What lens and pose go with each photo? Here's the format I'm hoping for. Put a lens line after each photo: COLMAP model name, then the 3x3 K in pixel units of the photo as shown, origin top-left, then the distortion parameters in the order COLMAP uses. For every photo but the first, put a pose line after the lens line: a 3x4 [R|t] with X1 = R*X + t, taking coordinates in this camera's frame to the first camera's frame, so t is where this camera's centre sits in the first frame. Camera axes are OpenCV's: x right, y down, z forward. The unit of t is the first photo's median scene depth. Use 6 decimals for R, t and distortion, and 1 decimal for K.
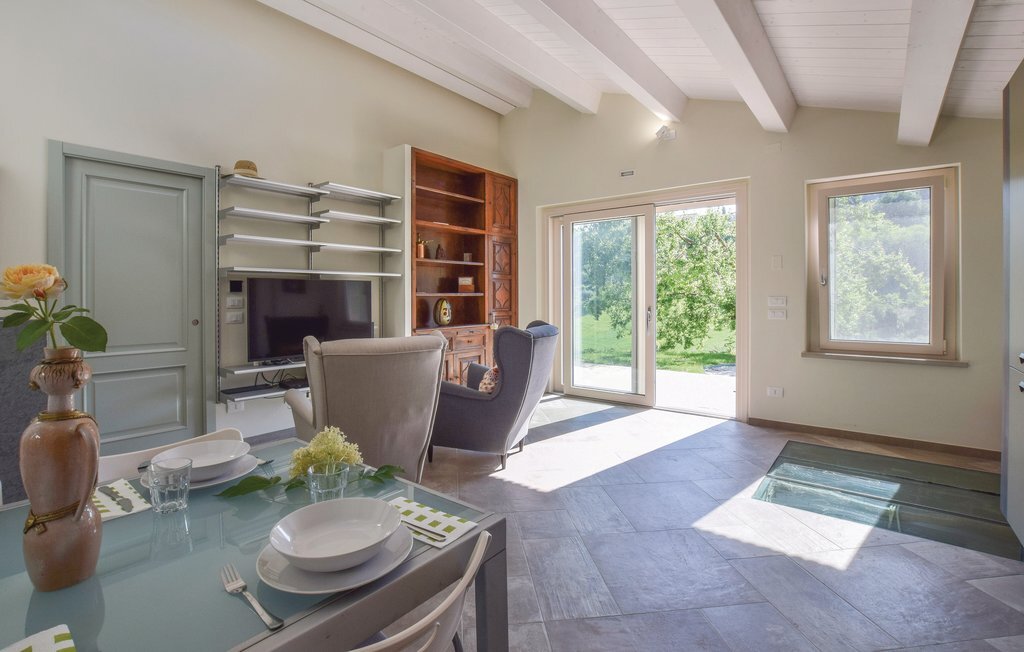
lens RADIAL K [[472.5, 0, 508.4], [0, 472.5, 289.1], [0, 0, 1]] dist [-0.026350, 0.000352]
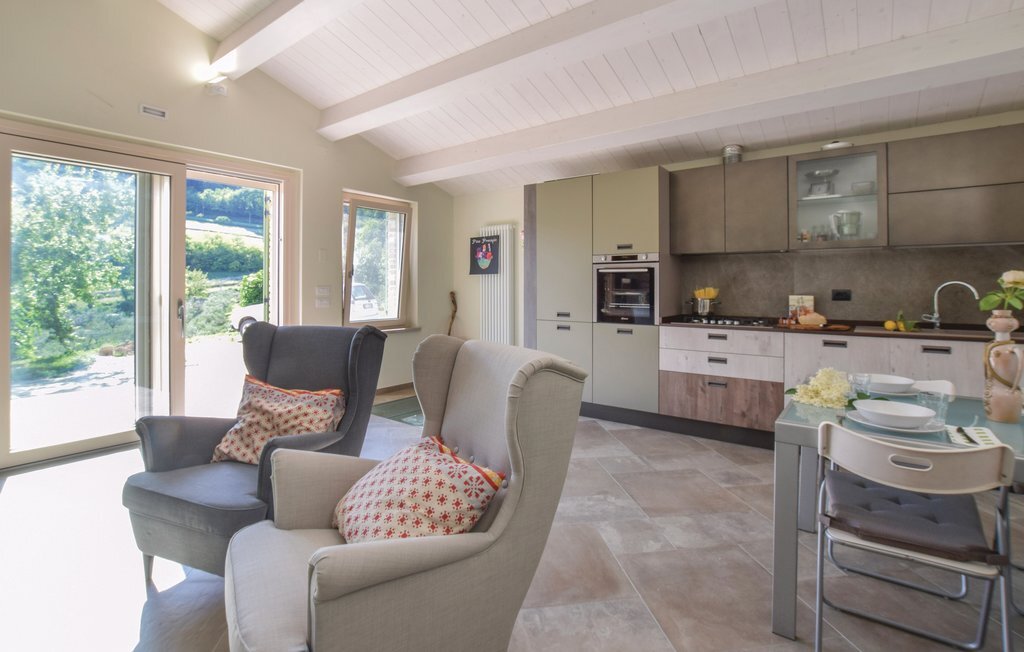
lens RADIAL K [[472.5, 0, 508.4], [0, 472.5, 289.1], [0, 0, 1]] dist [-0.026350, 0.000352]
pose [[-0.030689, -0.003318, 0.999523, -1.088345], [-0.018327, 0.999828, 0.002756, 0.023806], [-0.999361, -0.018234, -0.030744, 1.223553]]
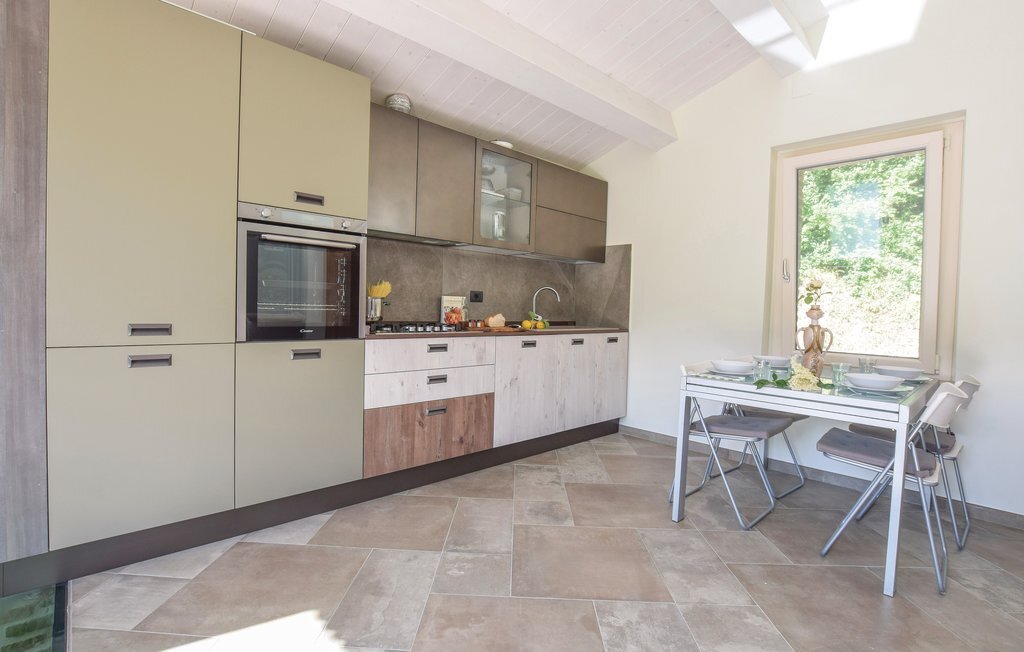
lens RADIAL K [[479.6, 0, 509.4], [0, 479.6, 324.5], [0, 0, 1]] dist [-0.029099, 0.000665]
pose [[-0.989450, -0.031979, 0.141303, 0.240591], [-0.029496, 0.999372, 0.019630, 0.093650], [-0.141842, 0.015254, -0.989772, 1.679376]]
